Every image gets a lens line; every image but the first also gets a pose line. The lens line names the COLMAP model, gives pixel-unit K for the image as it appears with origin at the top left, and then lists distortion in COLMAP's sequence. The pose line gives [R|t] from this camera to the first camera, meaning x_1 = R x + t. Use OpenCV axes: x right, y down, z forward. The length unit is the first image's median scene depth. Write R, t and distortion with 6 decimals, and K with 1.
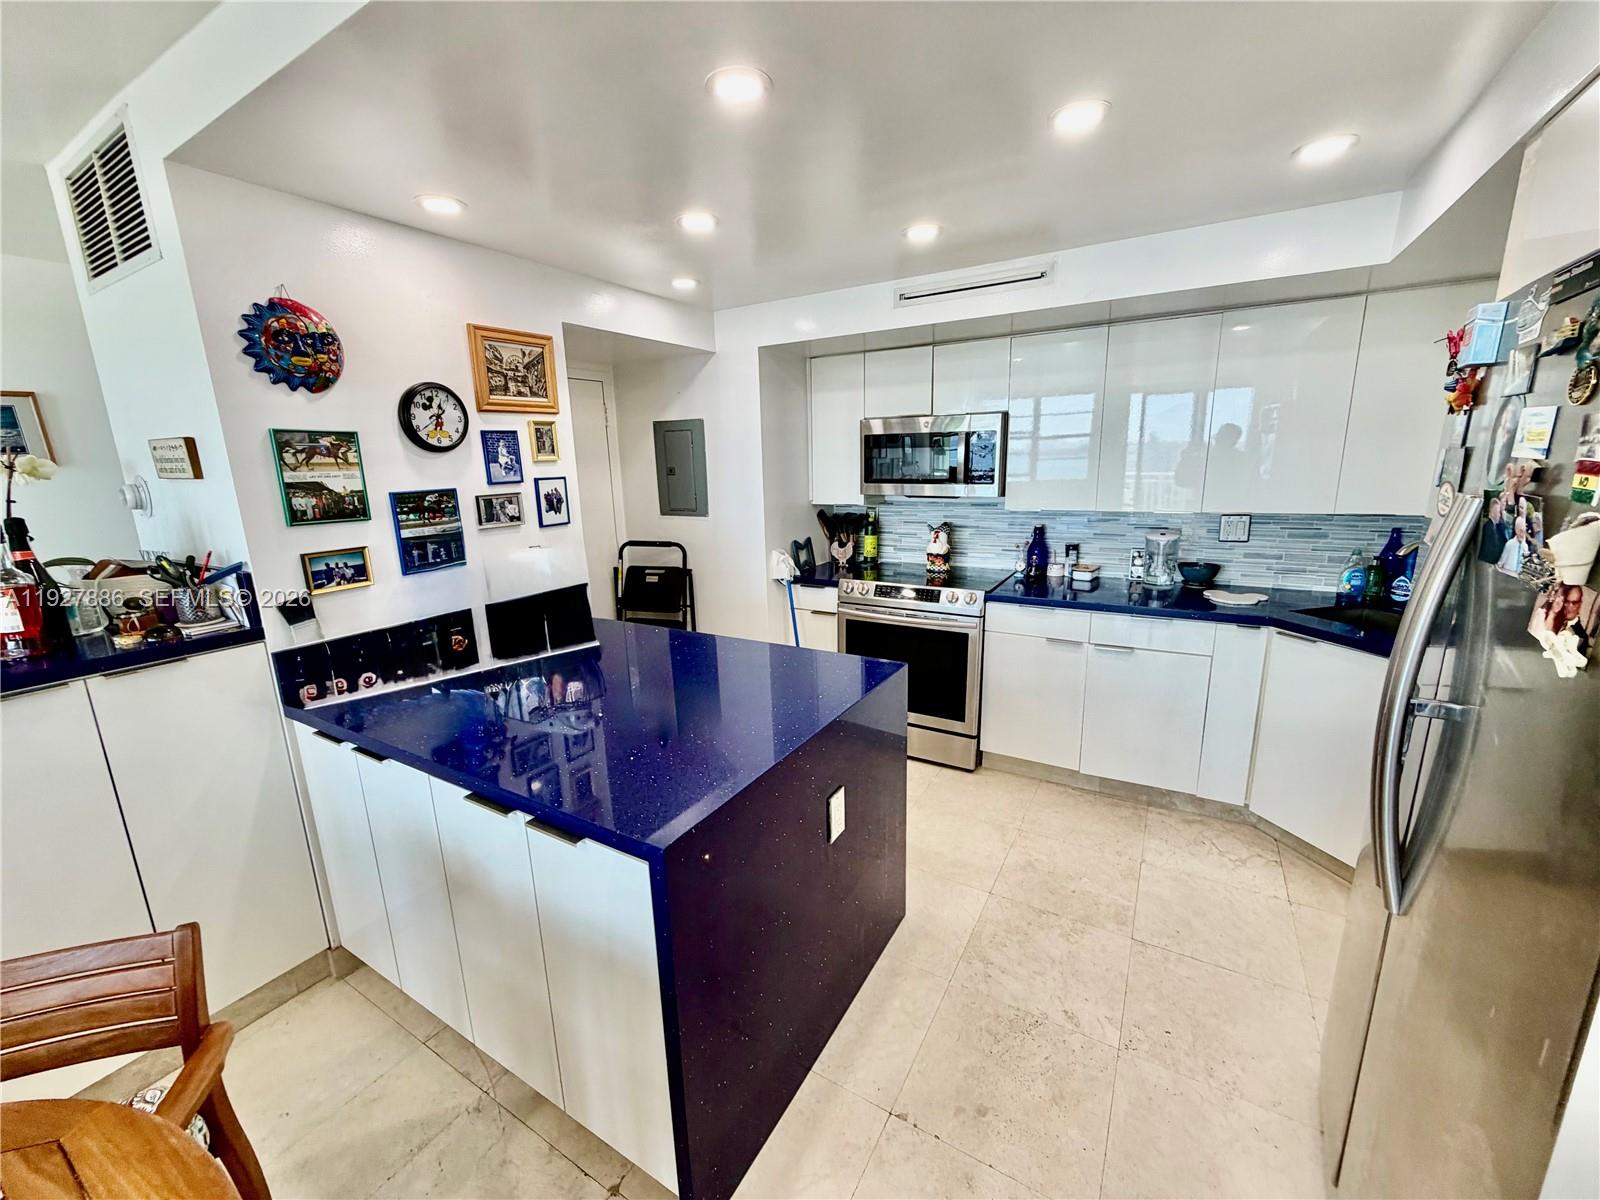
lens RADIAL K [[637.2, 0, 797.4], [0, 637.2, 600.2], [0, 0, 1]] dist [0.000672, 0.000108]
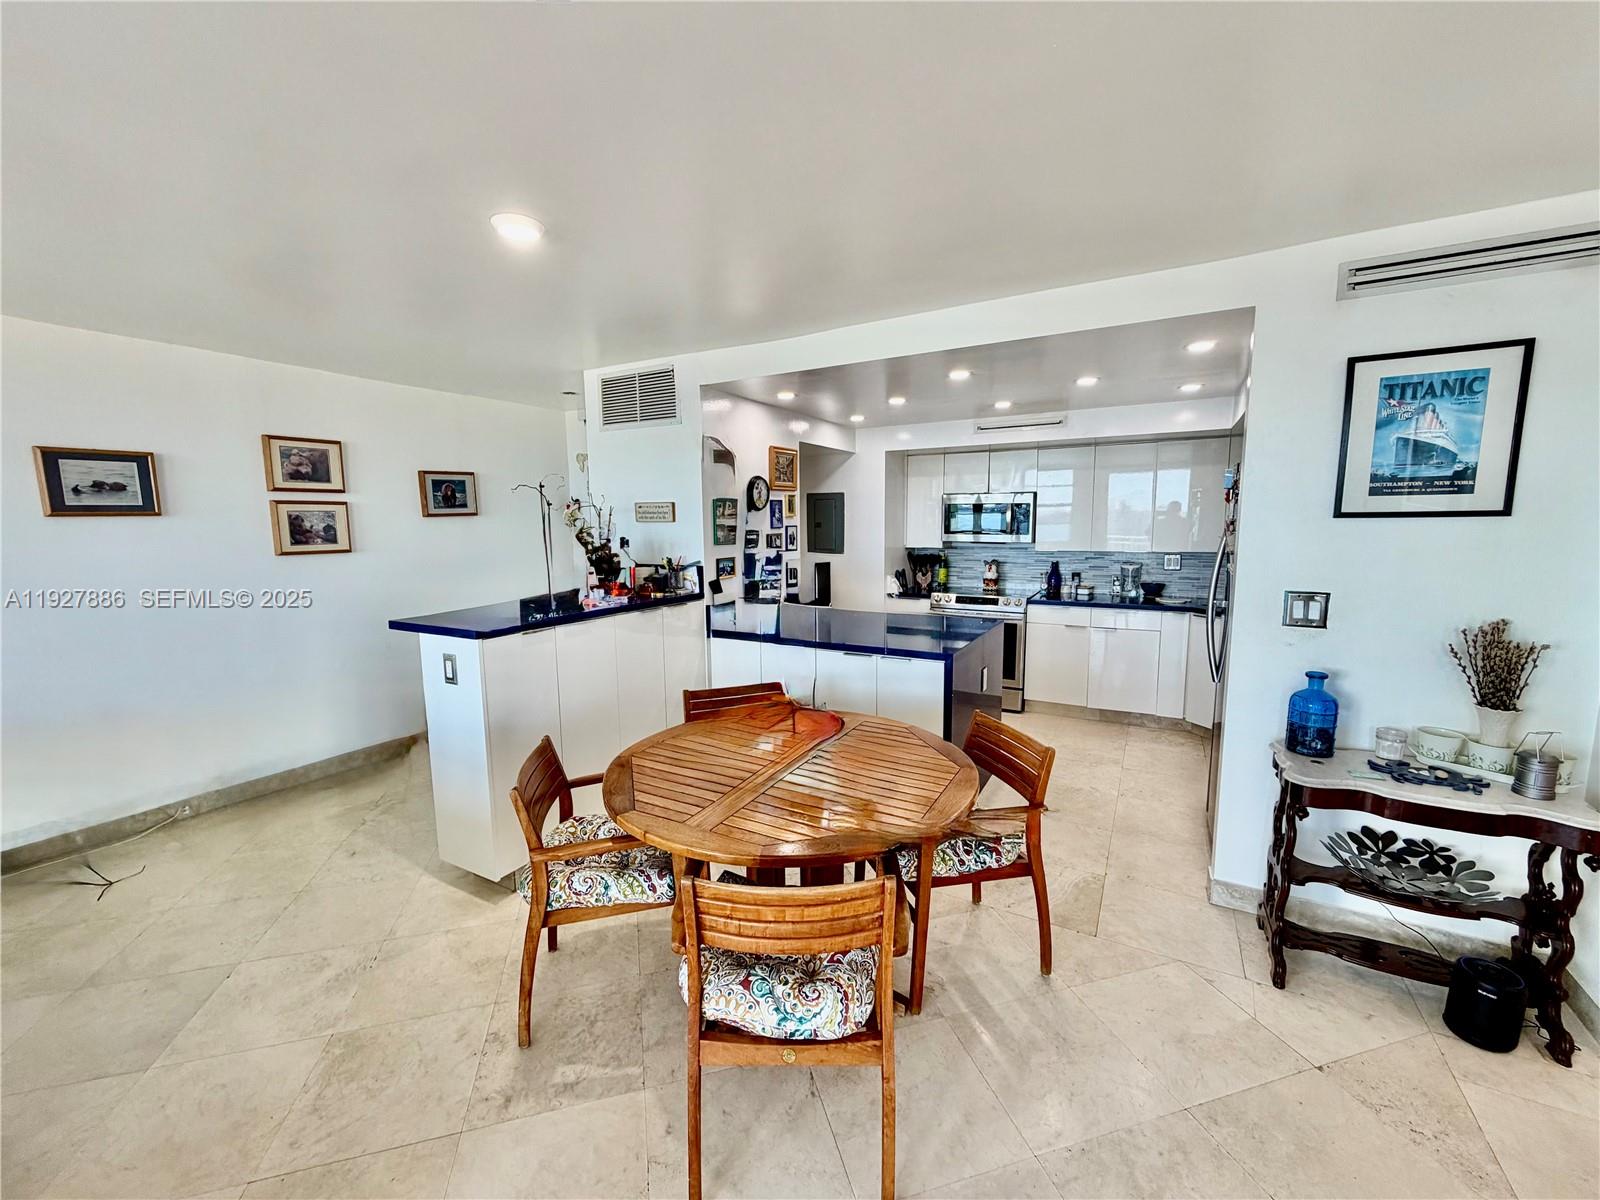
lens RADIAL K [[637.2, 0, 797.4], [0, 637.2, 600.2], [0, 0, 1]] dist [0.000672, 0.000108]
pose [[0.999541, 0.011554, 0.027998, -0.341925], [-0.008827, 0.995377, -0.095636, 0.152554], [-0.028974, 0.095345, 0.995023, -0.621164]]
